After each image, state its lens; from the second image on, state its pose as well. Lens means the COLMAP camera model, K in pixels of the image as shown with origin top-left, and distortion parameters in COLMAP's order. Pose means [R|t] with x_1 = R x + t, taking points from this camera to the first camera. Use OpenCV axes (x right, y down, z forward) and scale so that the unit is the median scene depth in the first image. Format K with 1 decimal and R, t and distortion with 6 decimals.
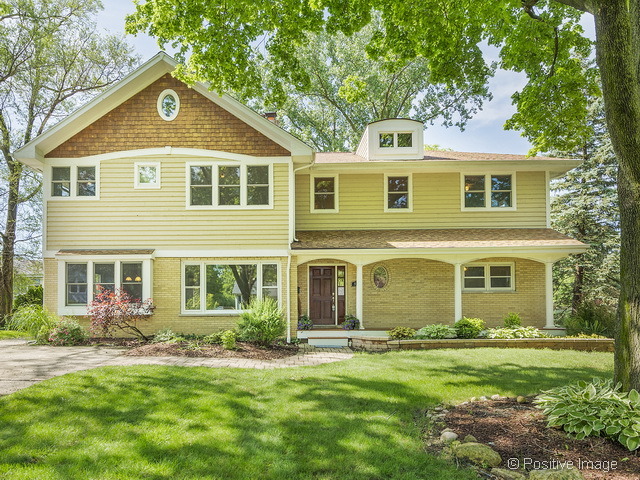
lens RADIAL K [[366.0, 0, 320.0], [0, 366.0, 239.7], [0, 0, 1]] dist [0.001660, 0.000756]
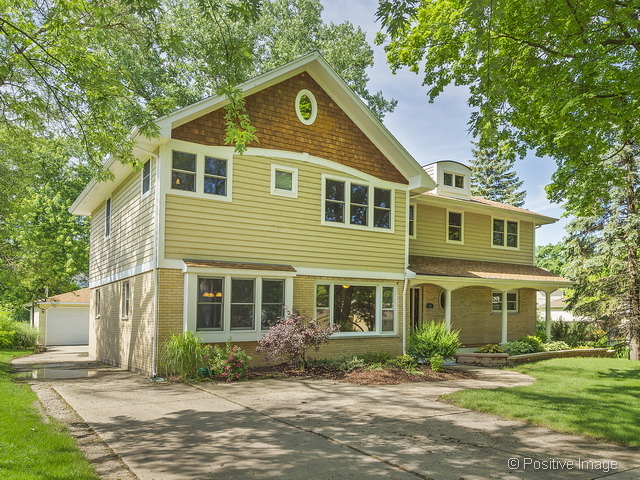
lens RADIAL K [[394.7, 0, 320.1], [0, 394.7, 240.9], [0, 0, 1]] dist [0.007702, 0.000917]
pose [[0.878430, 0.090841, 0.469158, -0.827013], [-0.086333, 0.995779, -0.031162, -0.009901], [-0.470008, -0.013131, 0.882564, 0.115562]]
